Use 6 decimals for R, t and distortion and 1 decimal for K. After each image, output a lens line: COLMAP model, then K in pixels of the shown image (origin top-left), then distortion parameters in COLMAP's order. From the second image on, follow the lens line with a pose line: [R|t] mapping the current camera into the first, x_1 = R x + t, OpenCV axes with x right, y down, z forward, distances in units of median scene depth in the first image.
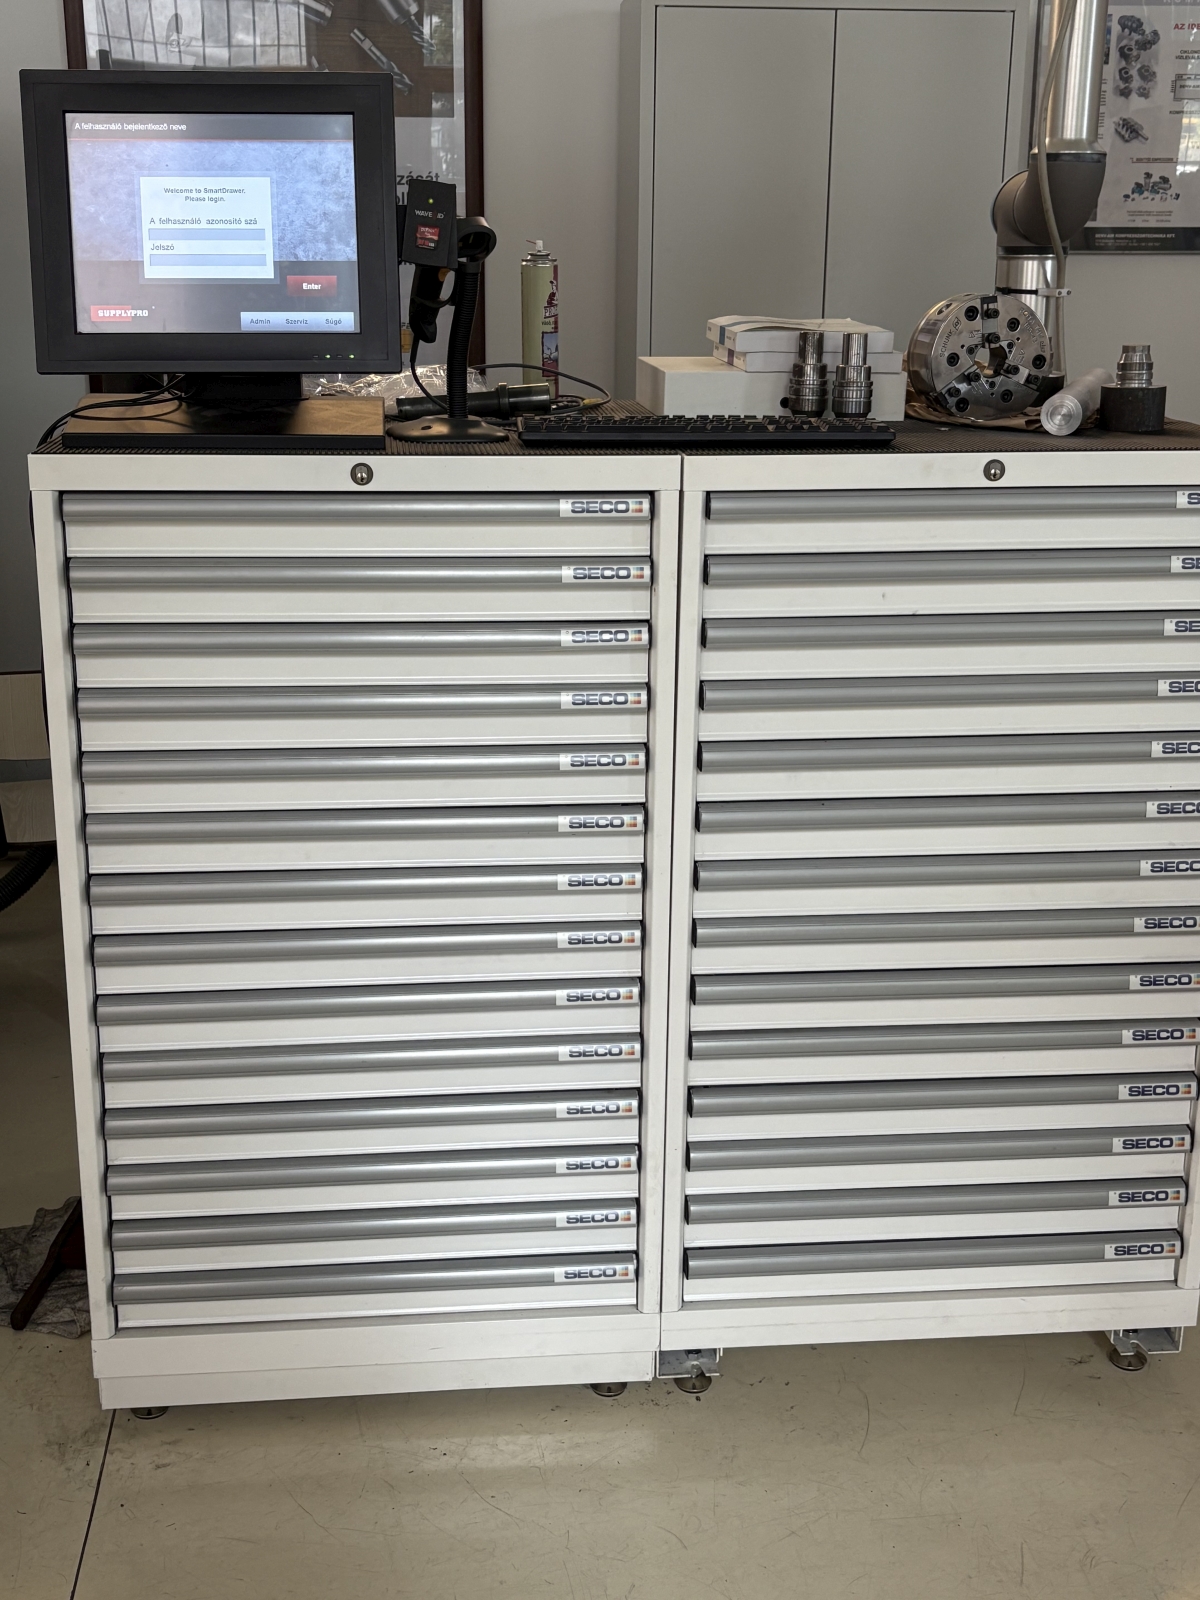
lens RADIAL K [[1928.2, 0, 595.5], [0, 1928.2, 808.4], [0, 0, 1]] dist [0.167650, -0.590050]
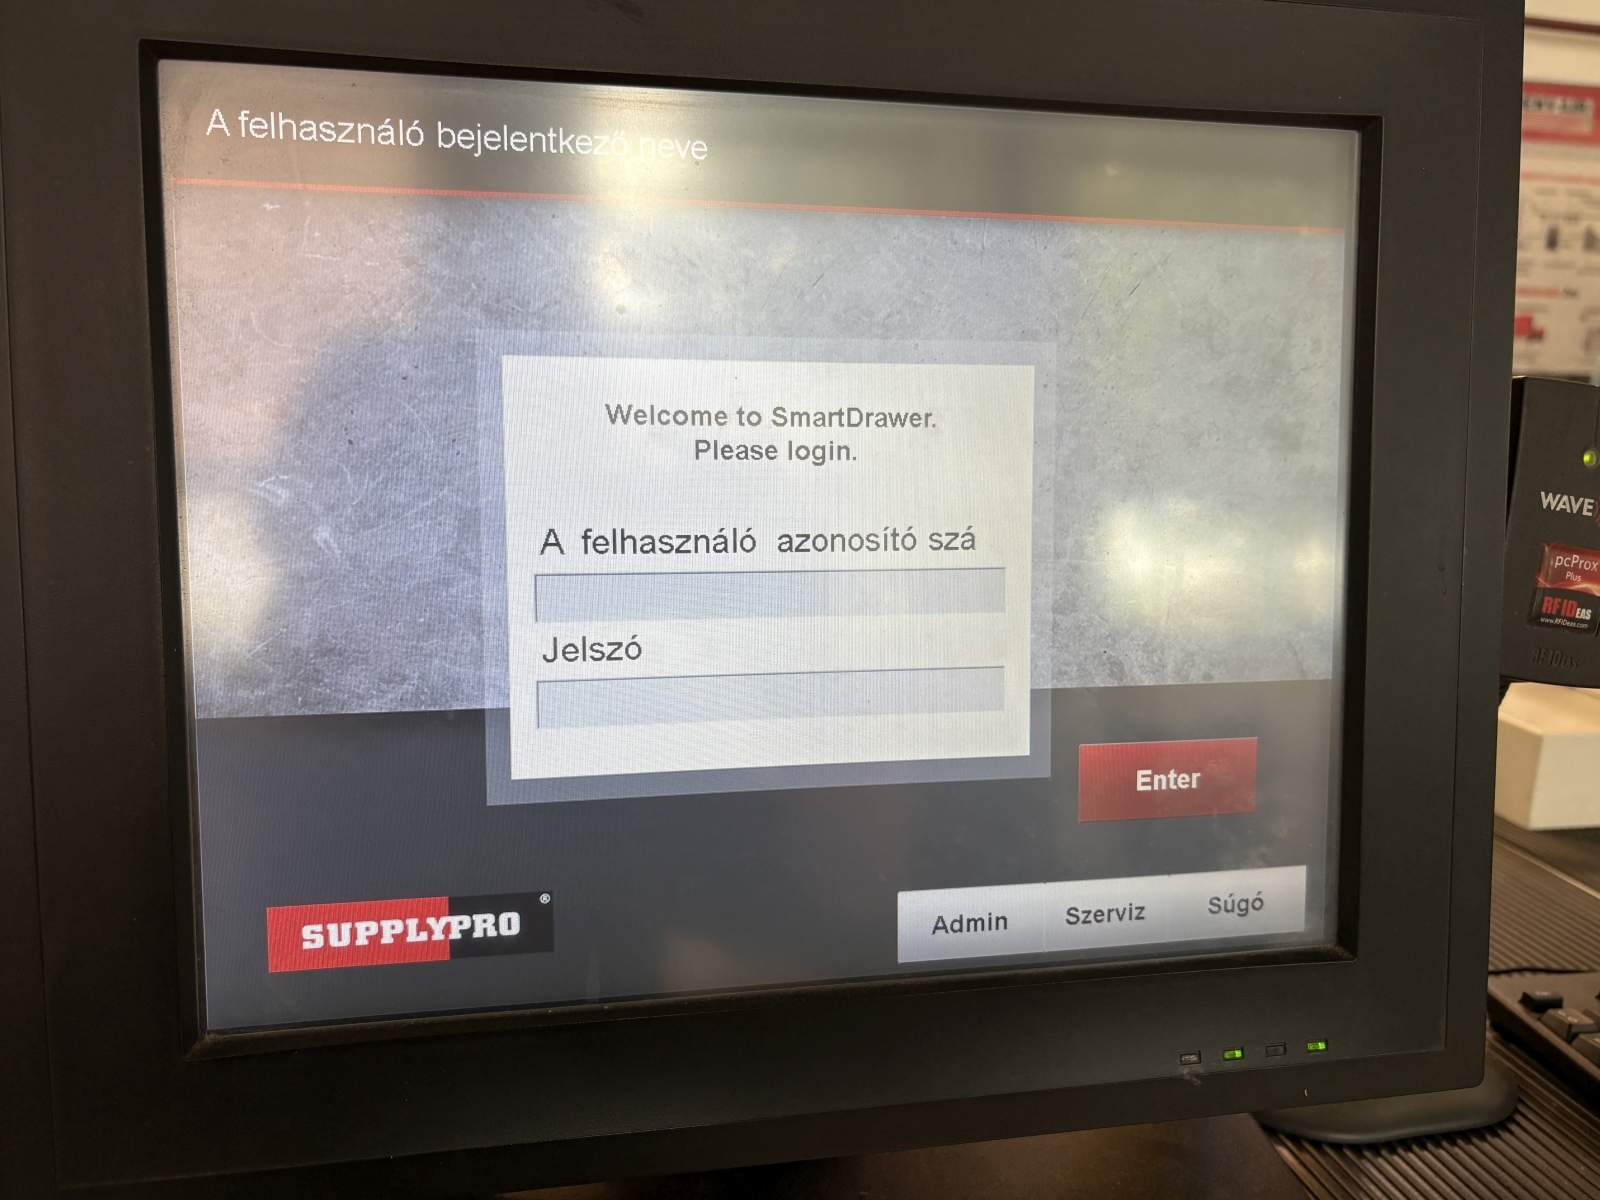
lens RADIAL K [[1218.6, 0, 800.0], [0, 1218.6, 600.0], [0, 0, 1]] dist [0.033303, -0.087552]
pose [[0.996076, -0.000412, 0.088506, -0.202061], [0.008719, 0.995582, -0.093496, -0.269167], [-0.088076, 0.093900, 0.991678, 0.819956]]
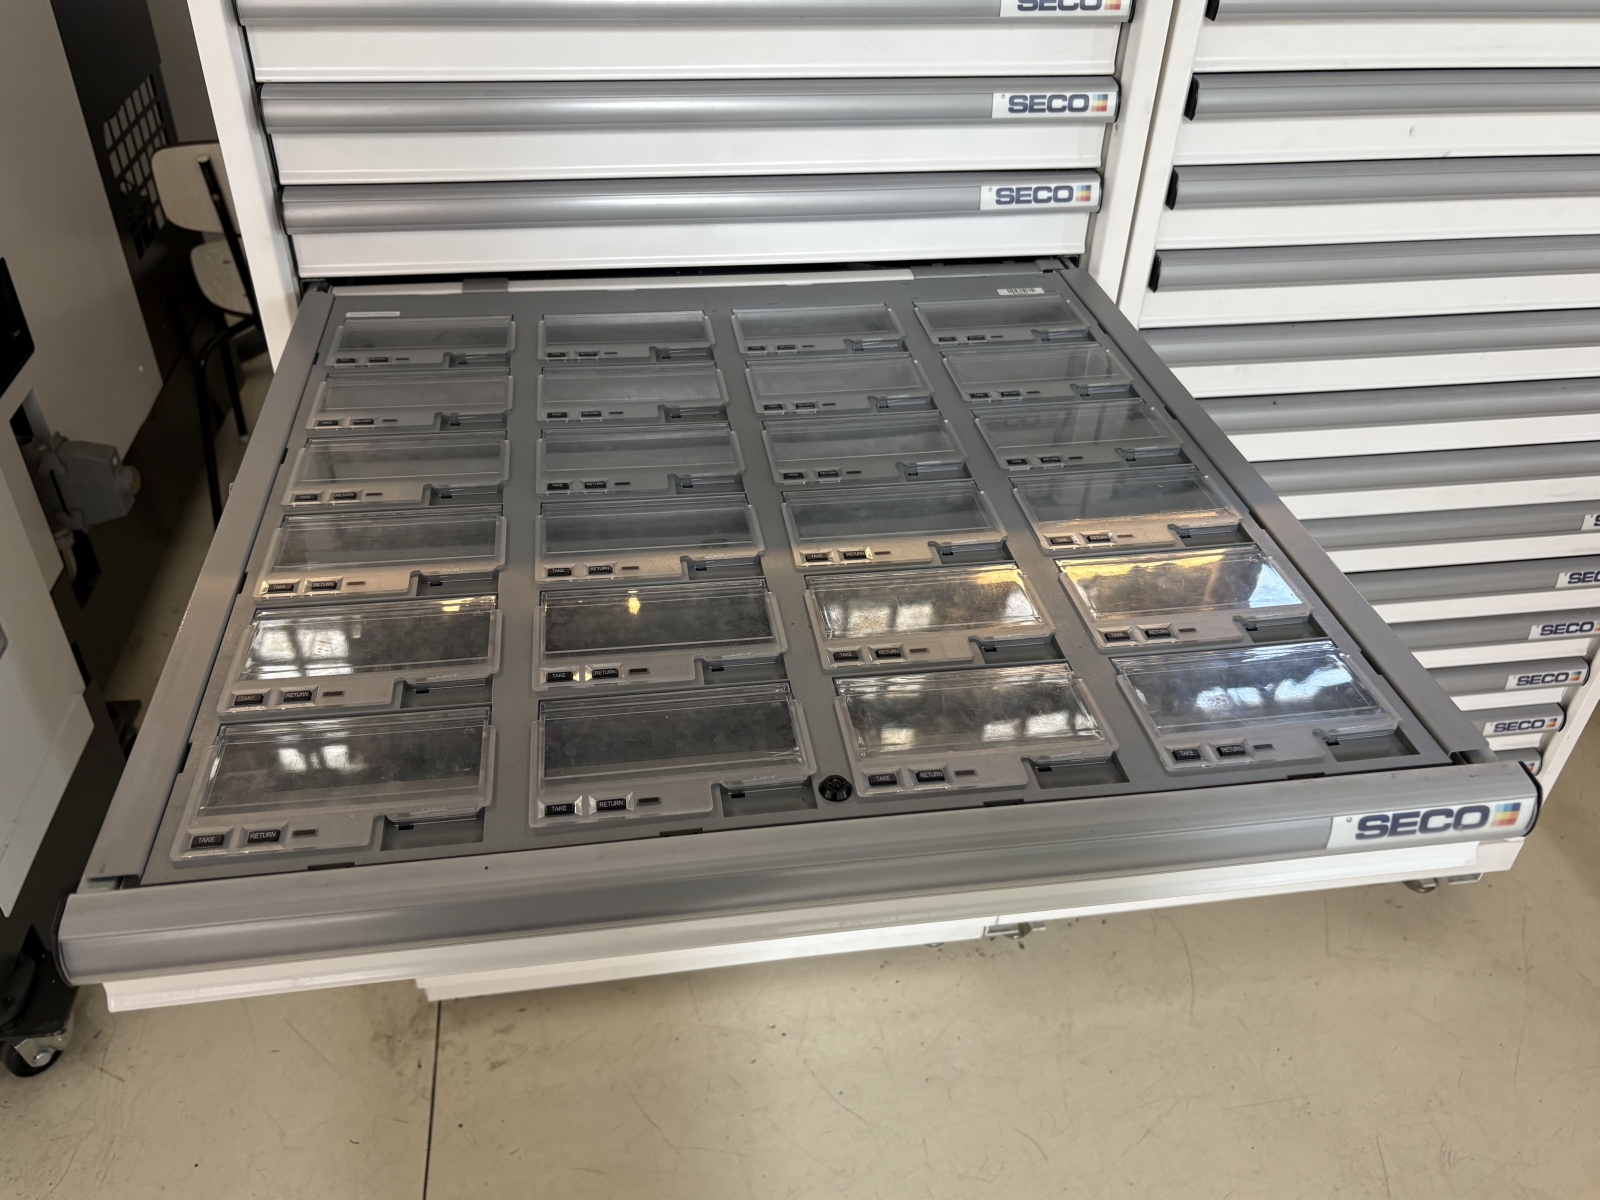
lens RADIAL K [[1279.4, 0, 798.2], [0, 1279.4, 594.3], [0, 0, 1]] dist [0.004636, 0.005141]
pose [[0.998203, -0.016887, 0.057491, -0.116052], [-0.003723, 0.940135, 0.340783, -0.113207], [-0.059805, -0.340385, 0.938382, 0.520164]]
